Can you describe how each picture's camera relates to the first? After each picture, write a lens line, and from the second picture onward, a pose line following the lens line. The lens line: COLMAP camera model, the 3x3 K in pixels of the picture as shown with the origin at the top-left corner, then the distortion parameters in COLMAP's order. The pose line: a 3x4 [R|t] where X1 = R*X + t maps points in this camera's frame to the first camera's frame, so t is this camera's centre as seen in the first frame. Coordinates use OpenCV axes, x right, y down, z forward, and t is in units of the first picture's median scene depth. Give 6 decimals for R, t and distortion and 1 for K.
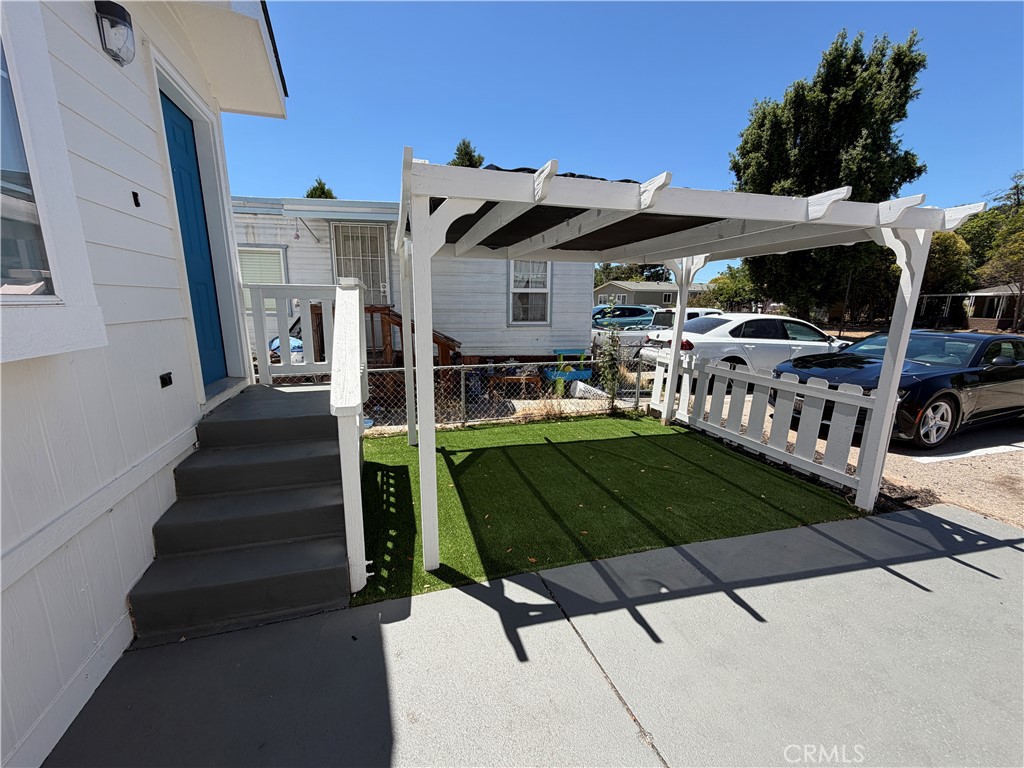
lens RADIAL K [[407.9, 0, 509.6], [0, 407.9, 386.7], [0, 0, 1]] dist [0.000347, 0.000530]
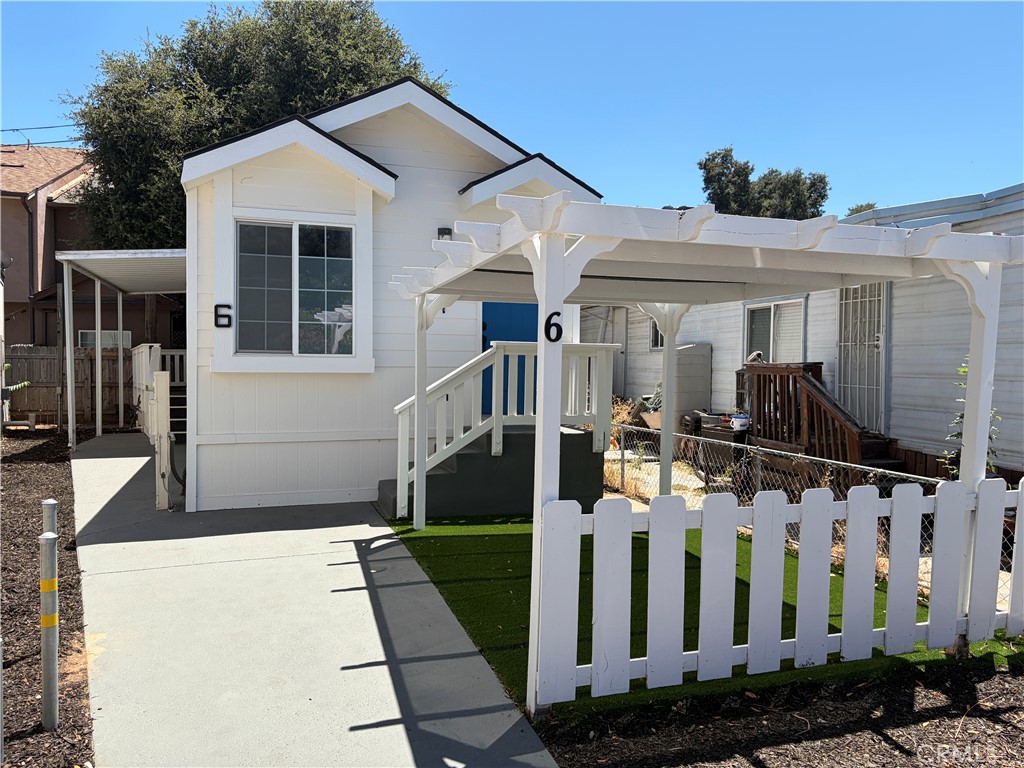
lens RADIAL K [[771.0, 0, 516.4], [0, 771.0, 378.1], [0, 0, 1]] dist [0.058090, -0.063621]
pose [[0.022383, 0.015053, -0.999636, 0.877659], [-0.209126, 0.977837, 0.010042, -0.069244], [0.977632, 0.208825, 0.025035, 0.386492]]
